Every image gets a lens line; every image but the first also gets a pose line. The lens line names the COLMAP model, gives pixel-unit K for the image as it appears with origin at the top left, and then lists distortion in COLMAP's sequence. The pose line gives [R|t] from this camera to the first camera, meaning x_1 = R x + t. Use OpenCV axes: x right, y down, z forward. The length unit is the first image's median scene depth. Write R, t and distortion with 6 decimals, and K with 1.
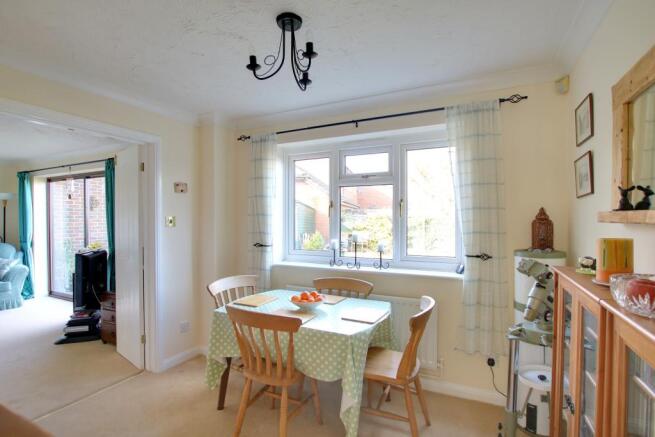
lens RADIAL K [[305.2, 0, 324.5], [0, 305.2, 220.6], [0, 0, 1]] dist [-0.021699, -0.000266]
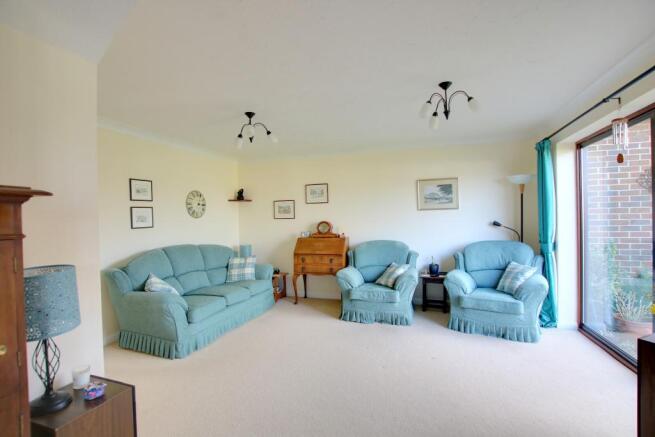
lens RADIAL K [[305.2, 0, 324.5], [0, 305.2, 220.6], [0, 0, 1]] dist [-0.021699, -0.000266]
pose [[0.118133, 0.013052, -0.992912, -0.378827], [0.013339, 0.999803, 0.014730, 0.004256], [0.992908, -0.014985, 0.117936, 0.417884]]
